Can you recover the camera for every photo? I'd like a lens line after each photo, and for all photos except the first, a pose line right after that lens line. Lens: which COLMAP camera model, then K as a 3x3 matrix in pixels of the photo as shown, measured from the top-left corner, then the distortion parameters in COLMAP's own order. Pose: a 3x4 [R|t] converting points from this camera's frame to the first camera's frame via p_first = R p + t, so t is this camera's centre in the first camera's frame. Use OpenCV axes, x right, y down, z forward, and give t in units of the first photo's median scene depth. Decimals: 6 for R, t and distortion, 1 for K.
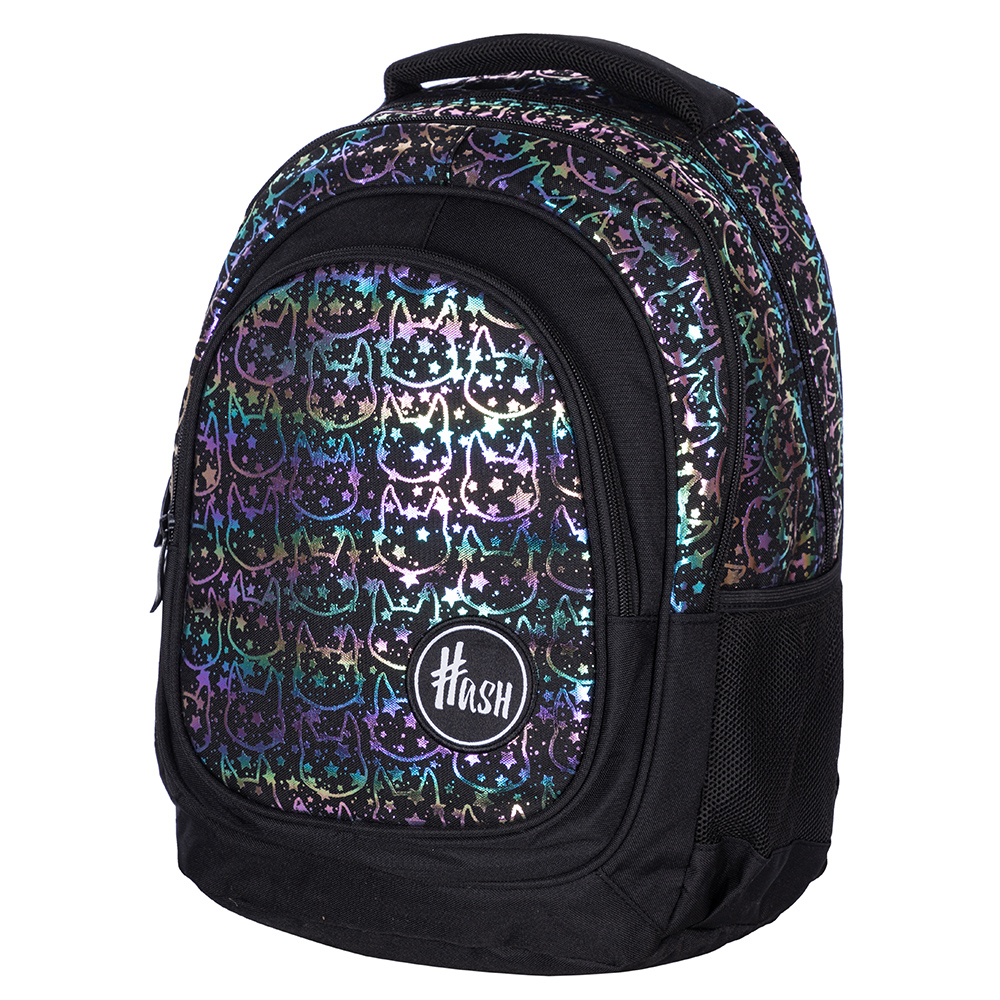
lens RADIAL K [[2607.3, 0, 499.1], [0, 2607.3, 504.8], [0, 0, 1]] dist [0.031753, 0.000000]
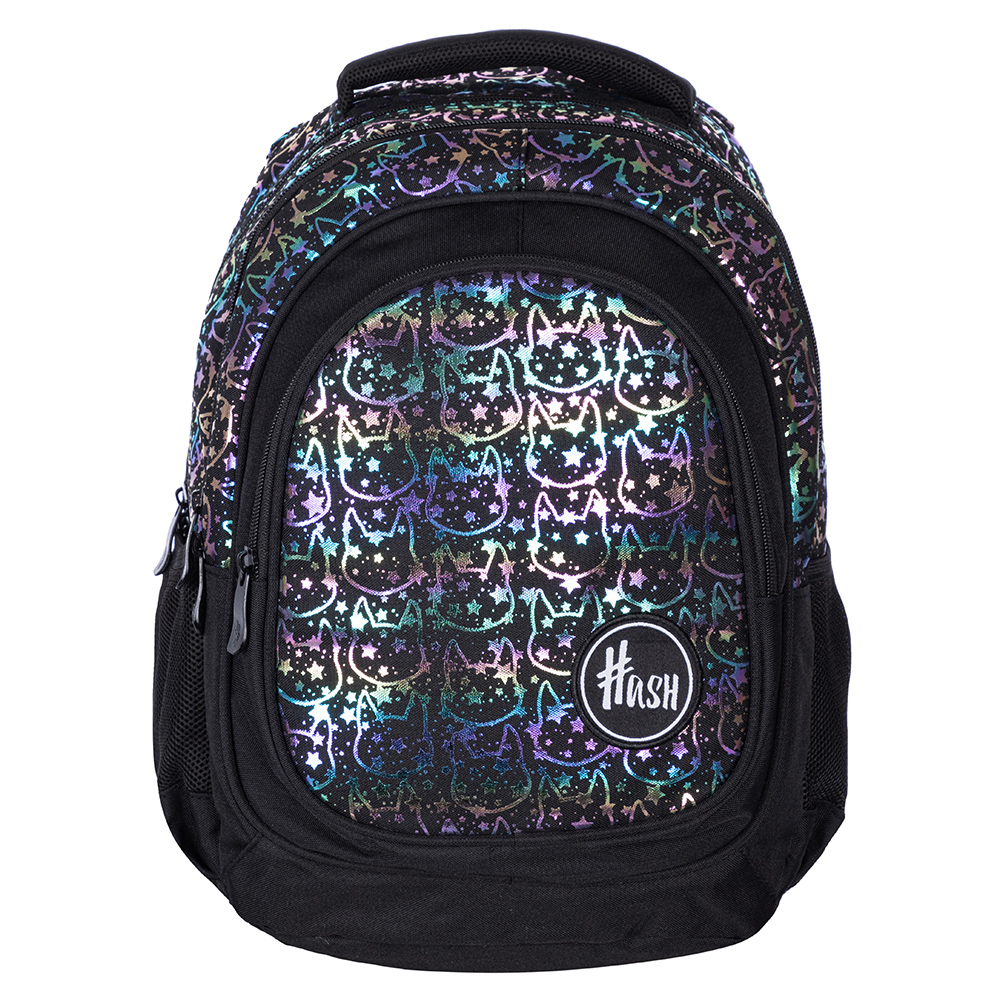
lens RADIAL K [[2607.3, 0, 499.7], [0, 2607.3, 496.2], [0, 0, 1]] dist [0.031753, 0.000000]
pose [[0.938034, -0.102464, 0.331050, -0.383502], [0.102280, 0.994592, 0.018027, -0.025583], [-0.331107, 0.016950, 0.943441, 0.063981]]
